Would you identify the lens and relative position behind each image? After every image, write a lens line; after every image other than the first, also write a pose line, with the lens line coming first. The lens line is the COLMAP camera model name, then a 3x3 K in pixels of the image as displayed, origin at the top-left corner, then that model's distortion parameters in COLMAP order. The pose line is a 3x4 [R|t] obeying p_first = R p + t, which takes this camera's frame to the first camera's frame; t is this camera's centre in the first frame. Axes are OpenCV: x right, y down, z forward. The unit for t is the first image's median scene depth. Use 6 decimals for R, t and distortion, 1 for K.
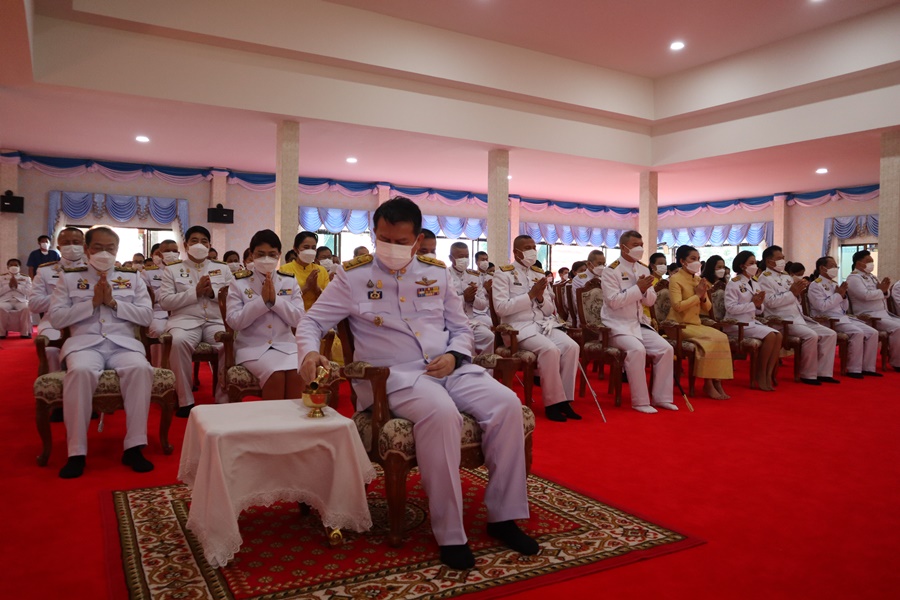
lens RADIAL K [[678.1, 0, 451.5], [0, 678.1, 297.0], [0, 0, 1]] dist [-0.097581, 0.043878]
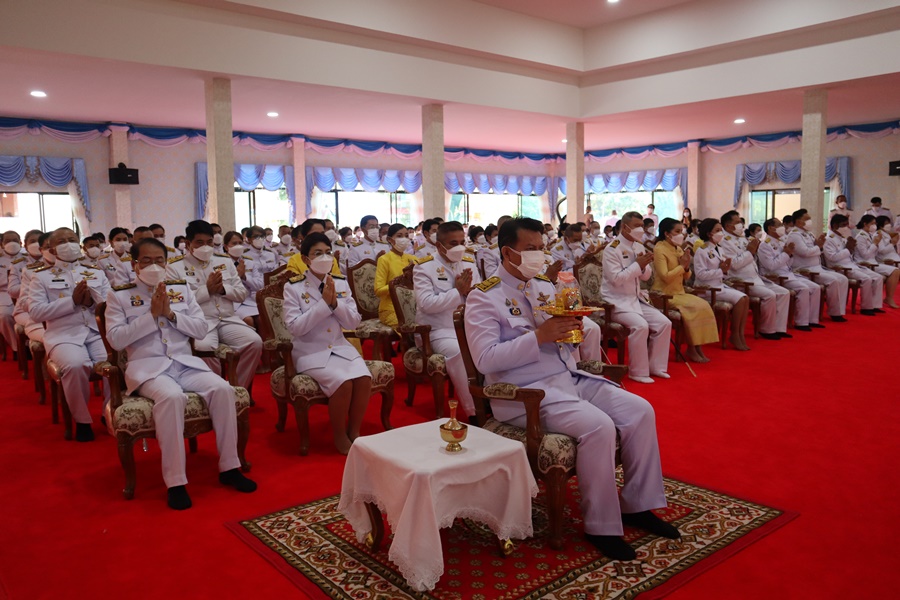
lens RADIAL K [[710.8, 0, 459.4], [0, 710.8, 287.9], [0, 0, 1]] dist [-0.087774, 0.057169]
pose [[0.983599, -0.045306, 0.174589, -0.134861], [0.032912, 0.996771, 0.073241, -0.047760], [-0.177343, -0.066294, 0.981914, -0.029372]]
